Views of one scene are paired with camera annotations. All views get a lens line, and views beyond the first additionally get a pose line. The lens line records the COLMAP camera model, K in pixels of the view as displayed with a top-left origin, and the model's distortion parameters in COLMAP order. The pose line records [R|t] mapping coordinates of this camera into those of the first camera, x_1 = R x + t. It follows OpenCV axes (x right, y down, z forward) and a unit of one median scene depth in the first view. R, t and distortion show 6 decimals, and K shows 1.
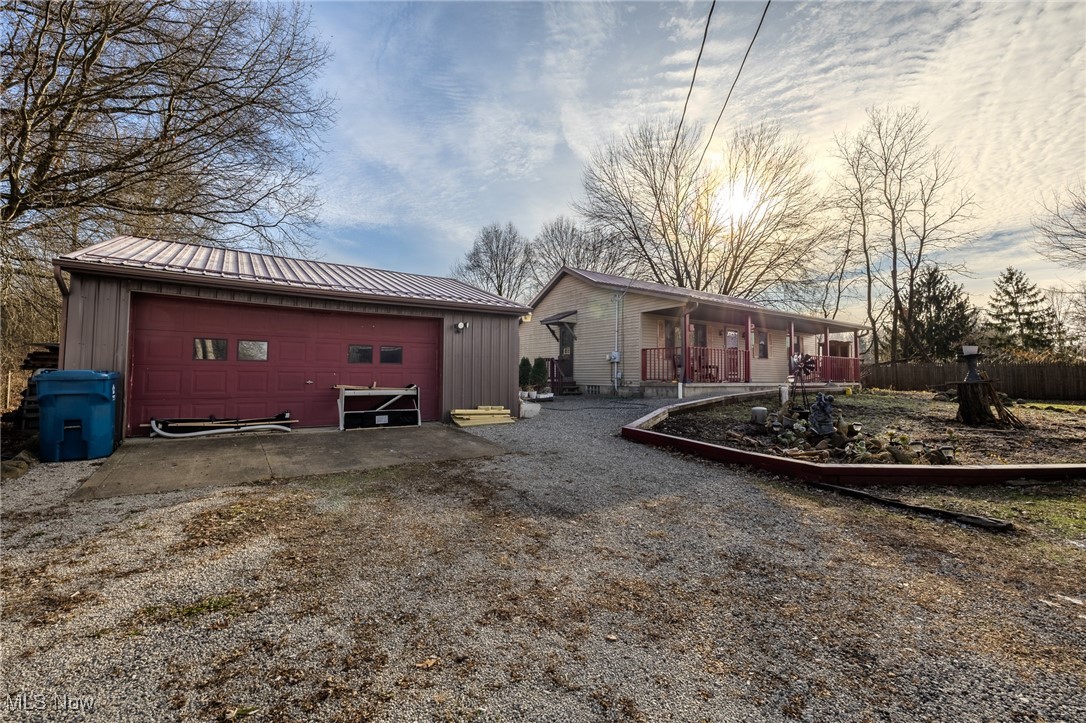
lens RADIAL K [[453.9, 0, 544.5], [0, 453.9, 362.0], [0, 0, 1]] dist [-0.008246, 0.000746]
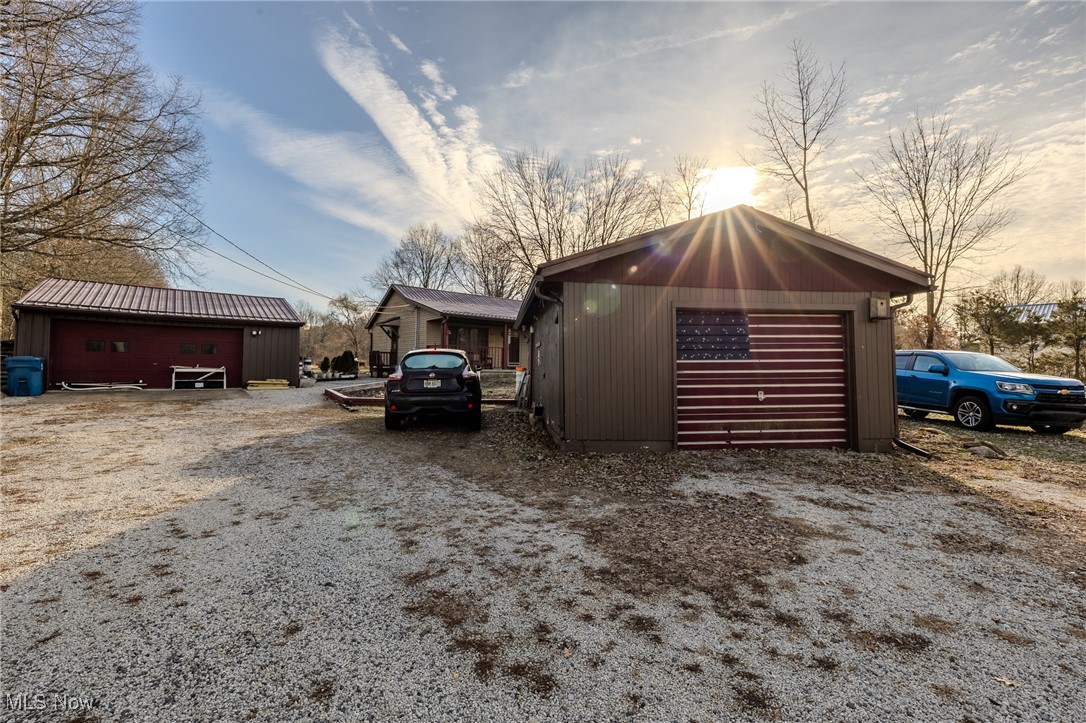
lens RADIAL K [[453.9, 0, 541.1], [0, 453.9, 360.6], [0, 0, 1]] dist [-0.008246, 0.000746]
pose [[0.997100, 0.010085, 0.075432, 0.853856], [-0.011406, 0.999789, 0.017098, -0.017982], [-0.075244, -0.017909, 0.997004, -0.895737]]
